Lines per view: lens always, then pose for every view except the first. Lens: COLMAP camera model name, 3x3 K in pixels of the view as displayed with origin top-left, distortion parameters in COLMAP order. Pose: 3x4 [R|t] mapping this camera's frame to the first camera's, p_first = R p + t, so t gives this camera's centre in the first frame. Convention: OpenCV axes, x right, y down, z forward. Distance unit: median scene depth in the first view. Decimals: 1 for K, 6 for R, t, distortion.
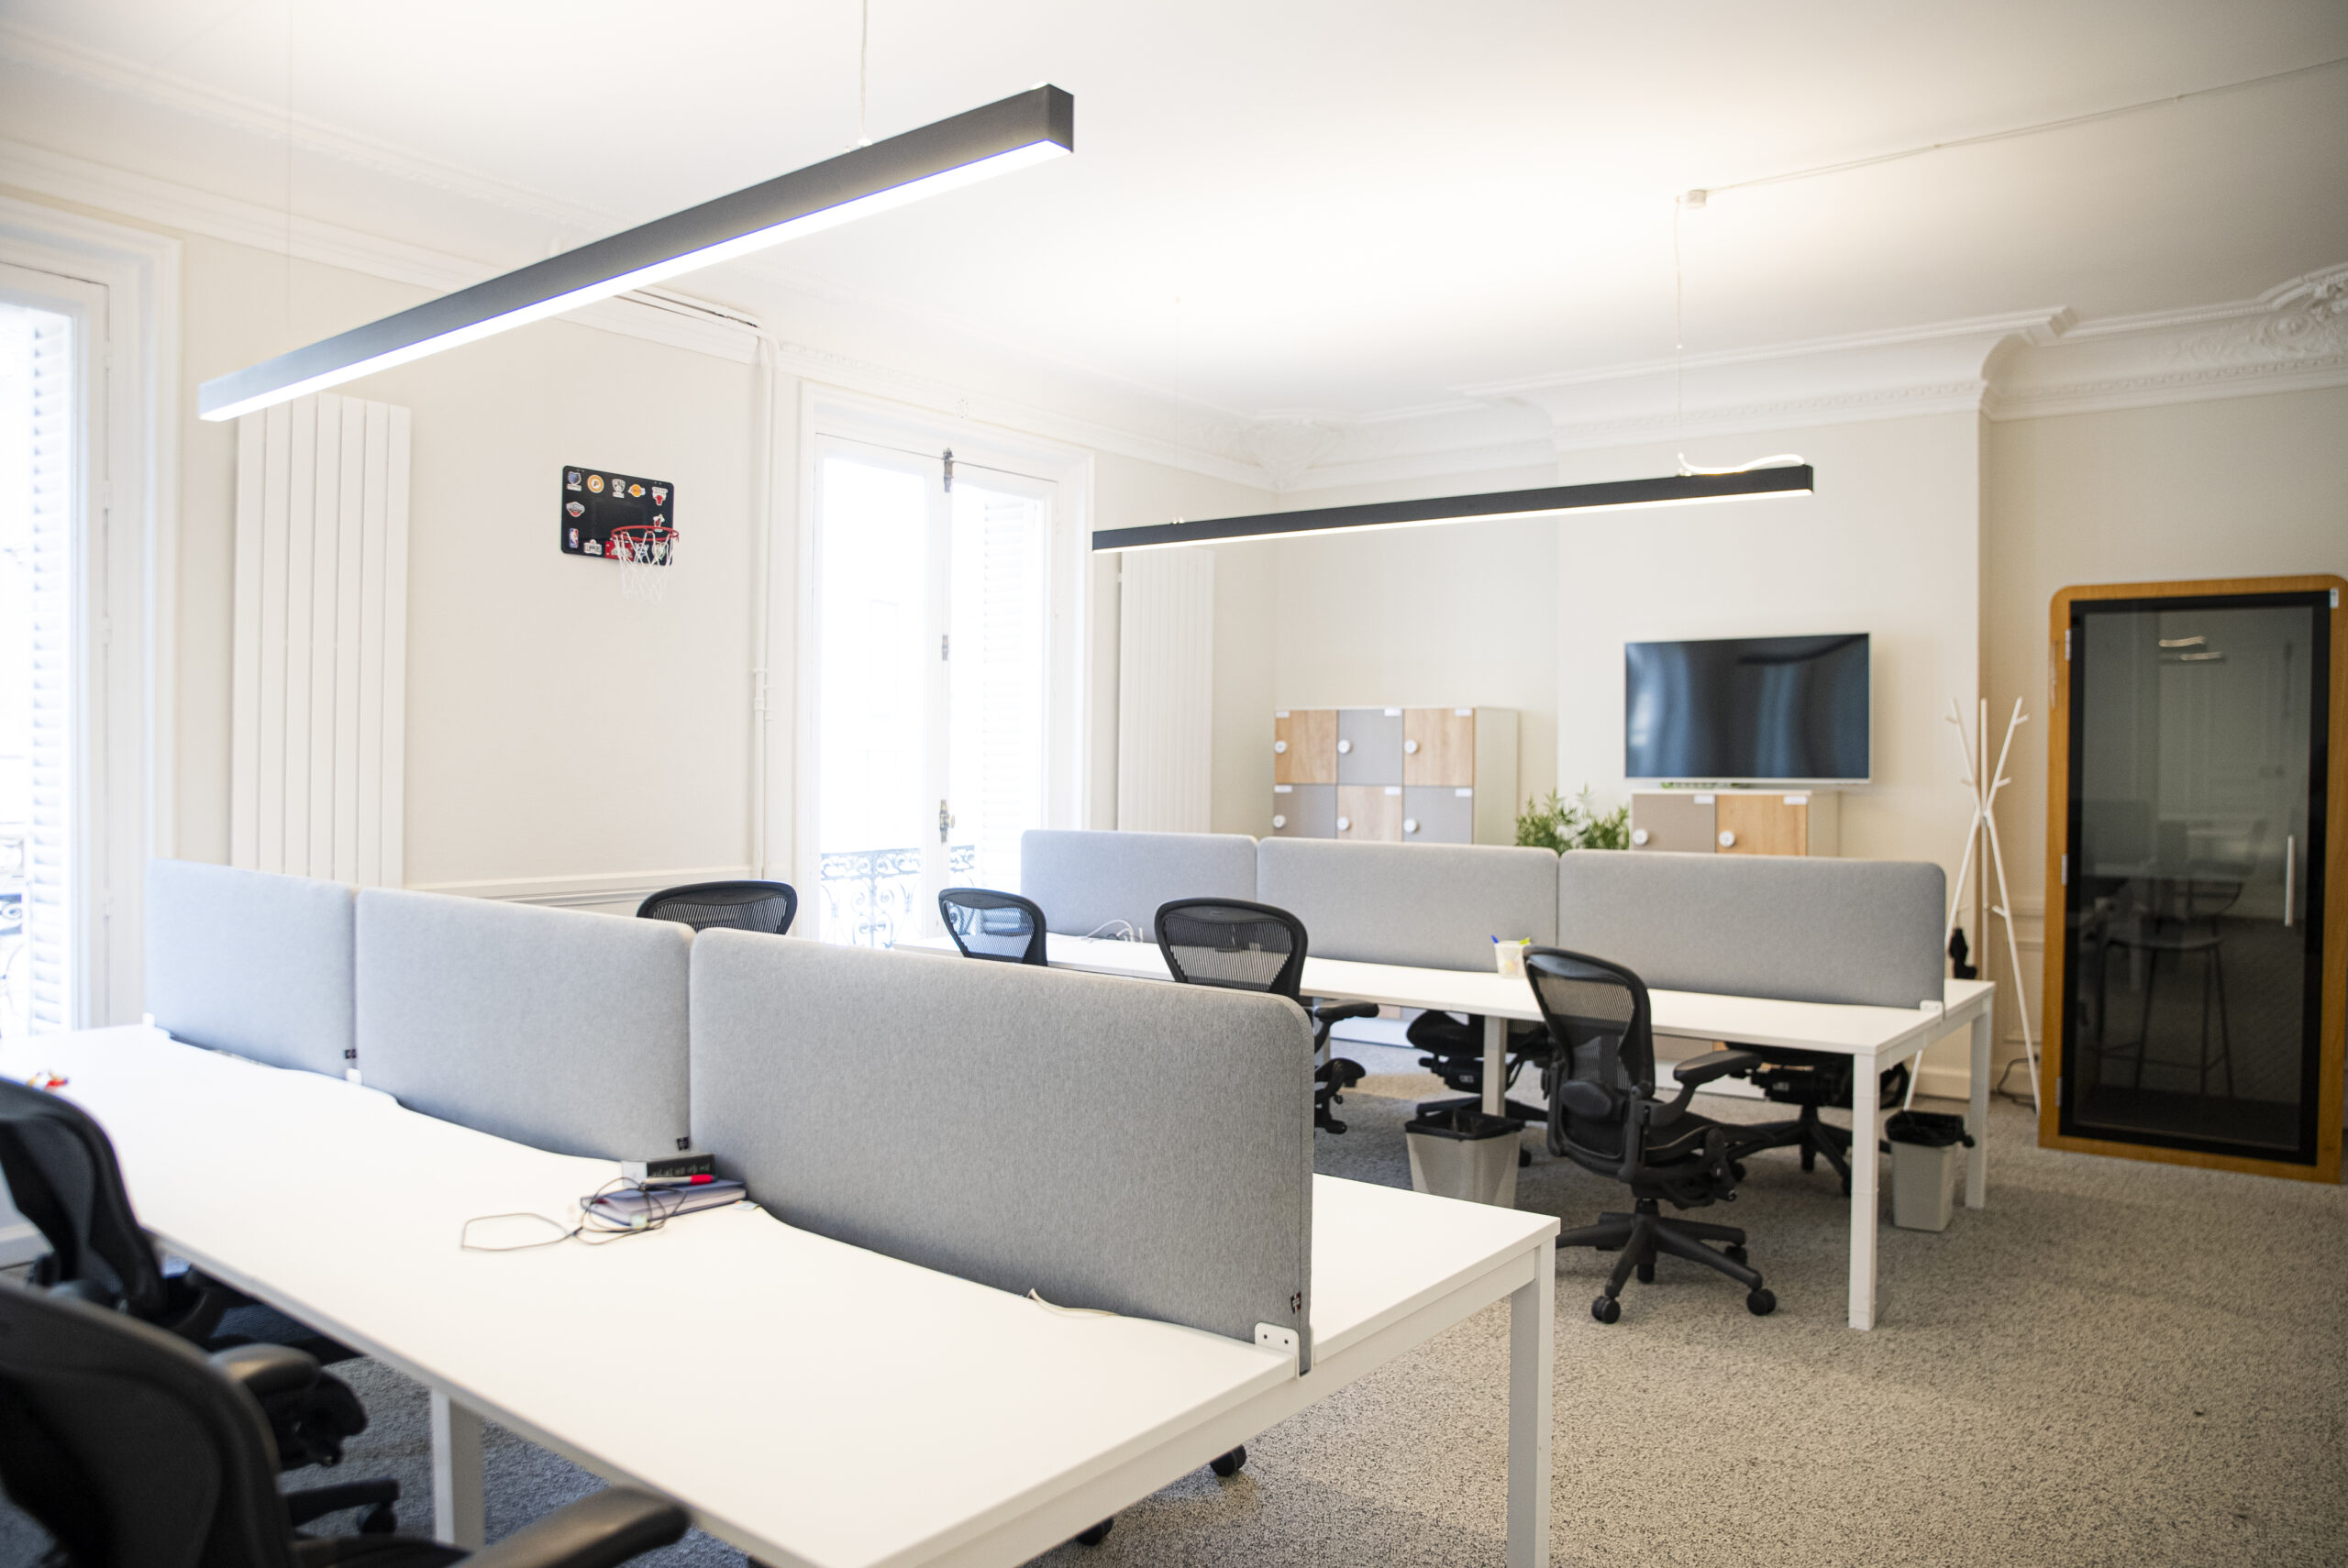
lens RADIAL K [[1613.1, 0, 1174.4], [0, 1613.1, 772.3], [0, 0, 1]] dist [-0.034956, 0.004259]
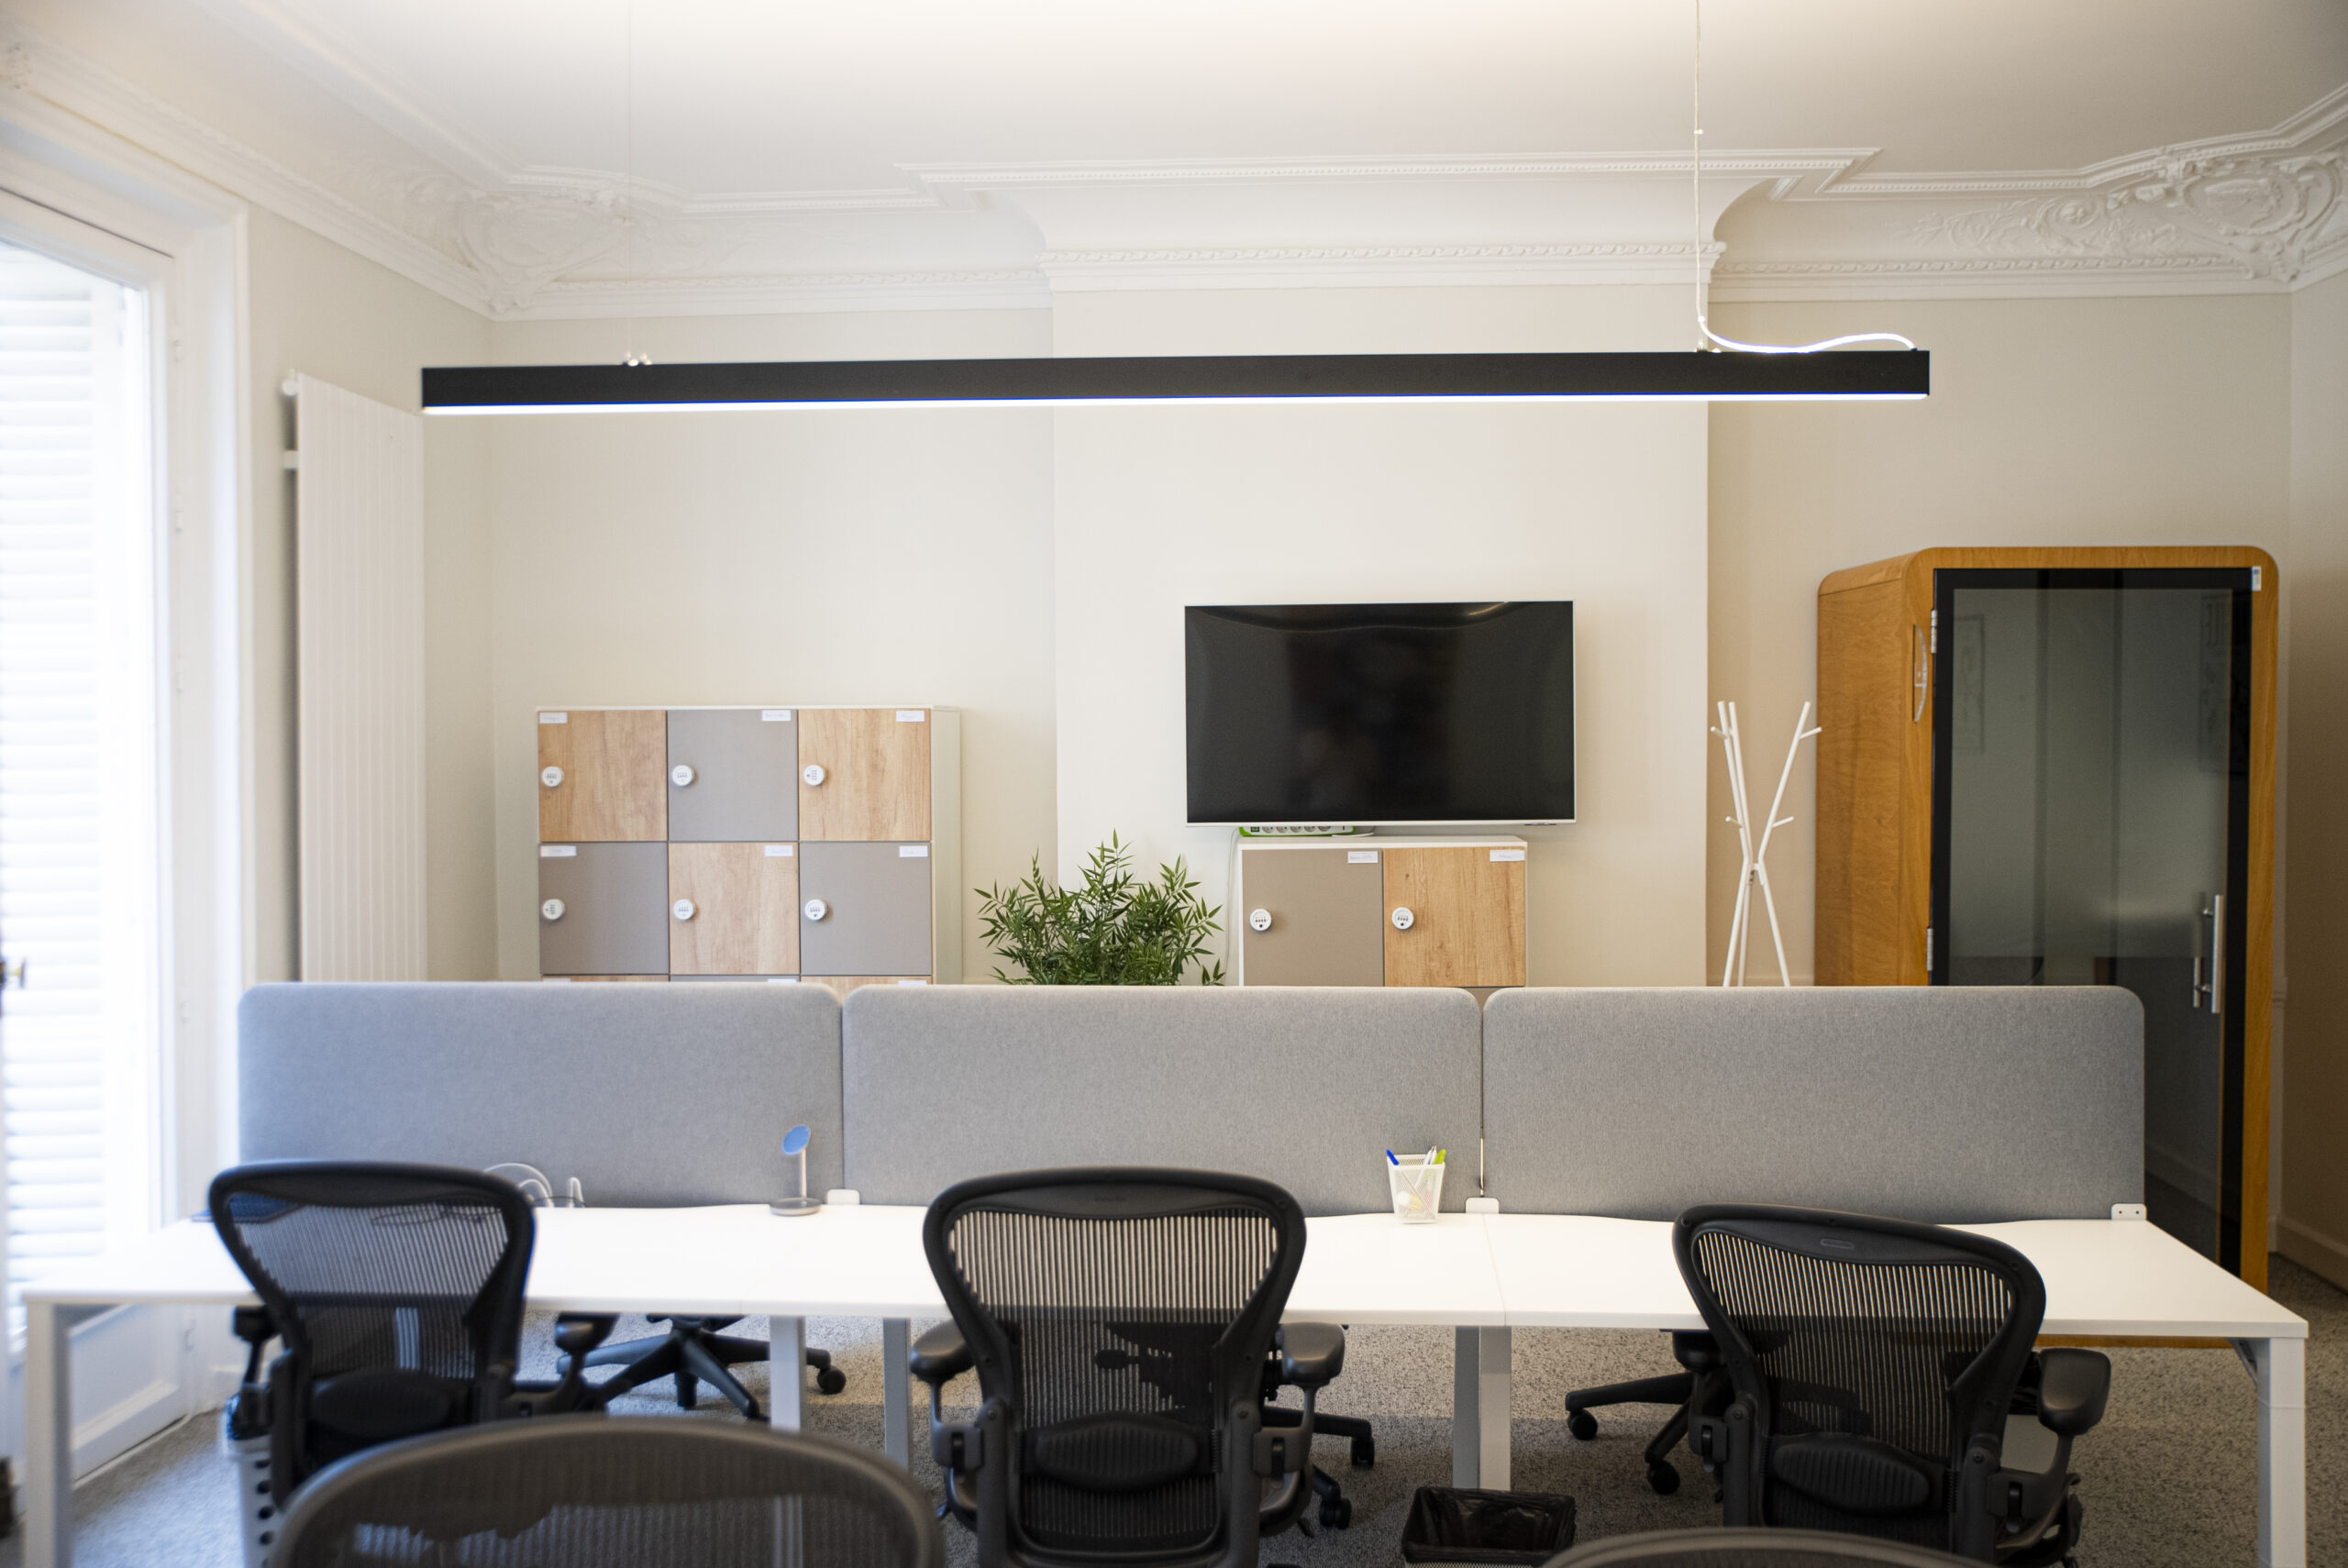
lens RADIAL K [[2207.5, 0, 1172.3], [0, 2207.5, 781.5], [0, 0, 1]] dist [-0.013914, 0.000000]
pose [[0.836322, -0.027054, 0.547571, -0.194583], [0.017459, 0.999589, 0.022721, -0.031334], [-0.547961, -0.009442, 0.836451, 0.276841]]
